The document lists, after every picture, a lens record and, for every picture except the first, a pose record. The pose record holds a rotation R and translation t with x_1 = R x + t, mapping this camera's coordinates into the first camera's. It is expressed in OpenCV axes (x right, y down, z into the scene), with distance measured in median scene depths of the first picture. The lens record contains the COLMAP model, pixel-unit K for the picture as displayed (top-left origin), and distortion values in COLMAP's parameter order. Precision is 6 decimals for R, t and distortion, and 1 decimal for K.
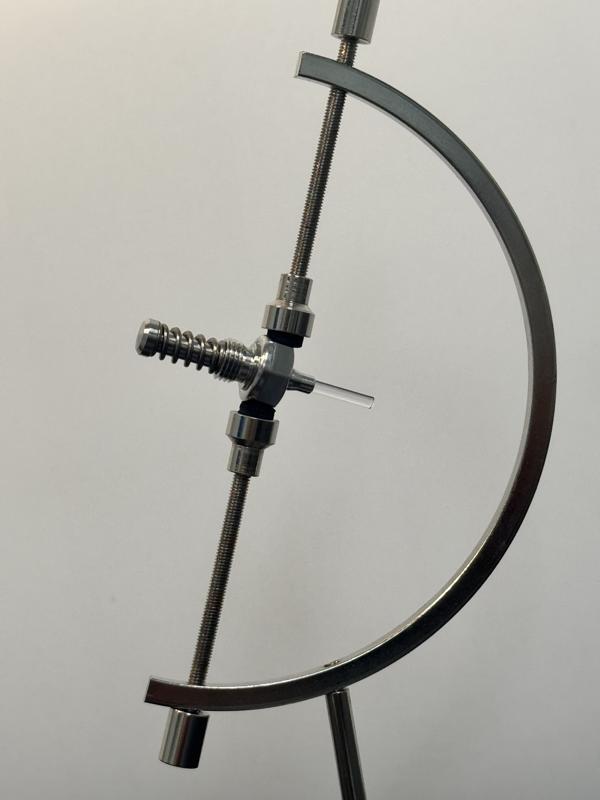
lens RADIAL K [[2135.6, 0, 300.0], [0, 2135.6, 400.0], [0, 0, 1]] dist [0.281743, -0.103019]
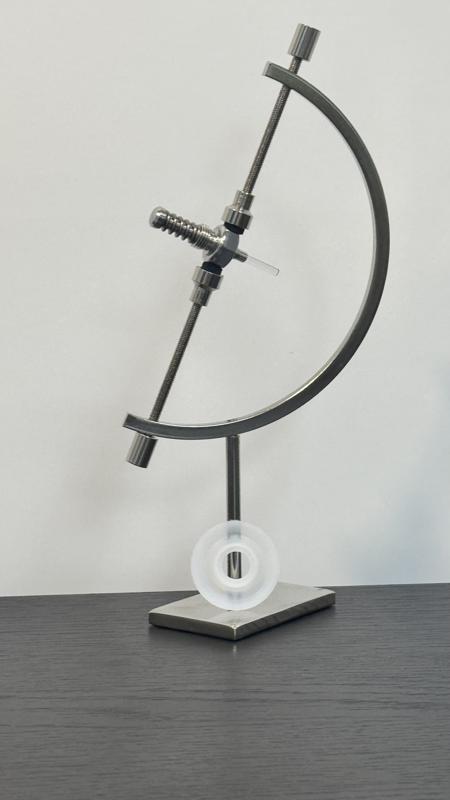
lens RADIAL K [[2119.5, 0, 225.0], [0, 2119.5, 400.0], [0, 0, 1]] dist [0.417183, 0.385344]
pose [[0.987432, 0.138367, 0.076368, -0.125313], [-0.144293, 0.986420, 0.078450, -0.025770], [-0.064476, -0.088483, 0.993989, -0.700514]]
